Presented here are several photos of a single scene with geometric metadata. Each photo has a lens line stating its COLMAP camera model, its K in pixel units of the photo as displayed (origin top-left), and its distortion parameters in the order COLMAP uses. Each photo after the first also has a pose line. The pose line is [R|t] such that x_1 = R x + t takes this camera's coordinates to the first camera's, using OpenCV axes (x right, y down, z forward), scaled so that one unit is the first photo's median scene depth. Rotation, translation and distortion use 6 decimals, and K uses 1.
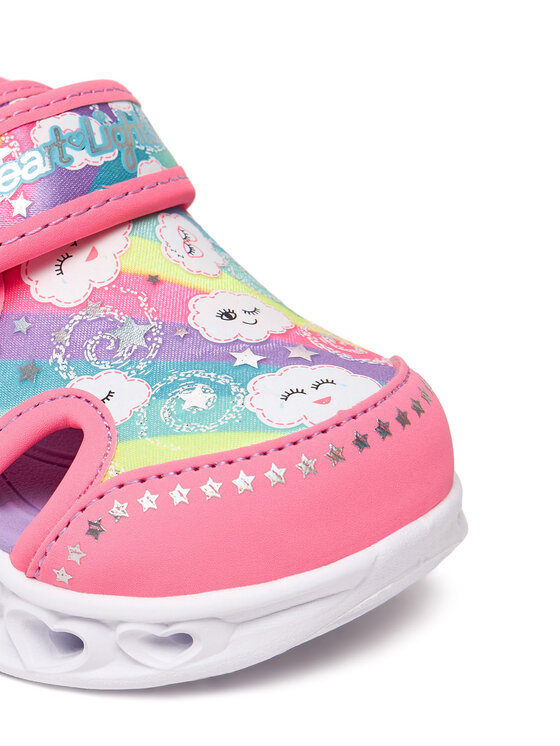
lens RADIAL K [[2160.6, 0, 280.0], [0, 2160.6, 373.0], [0, 0, 1]] dist [-0.119677, 0.842601]
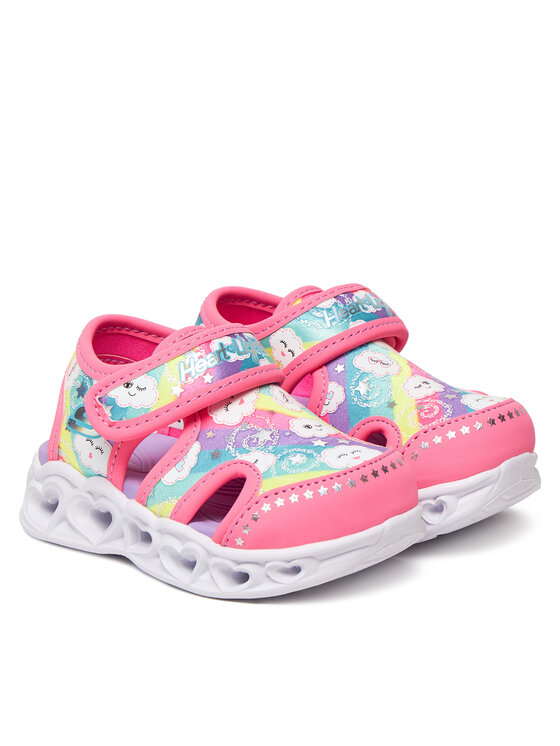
lens RADIAL K [[2206.4, 0, 280.0], [0, 2206.4, 373.0], [0, 0, 1]] dist [0.007523, 0.077638]
pose [[0.999267, -0.034561, 0.016438, -0.088491], [0.036673, 0.987543, -0.153014, 0.259850], [-0.010945, 0.153505, 0.988087, -1.179545]]
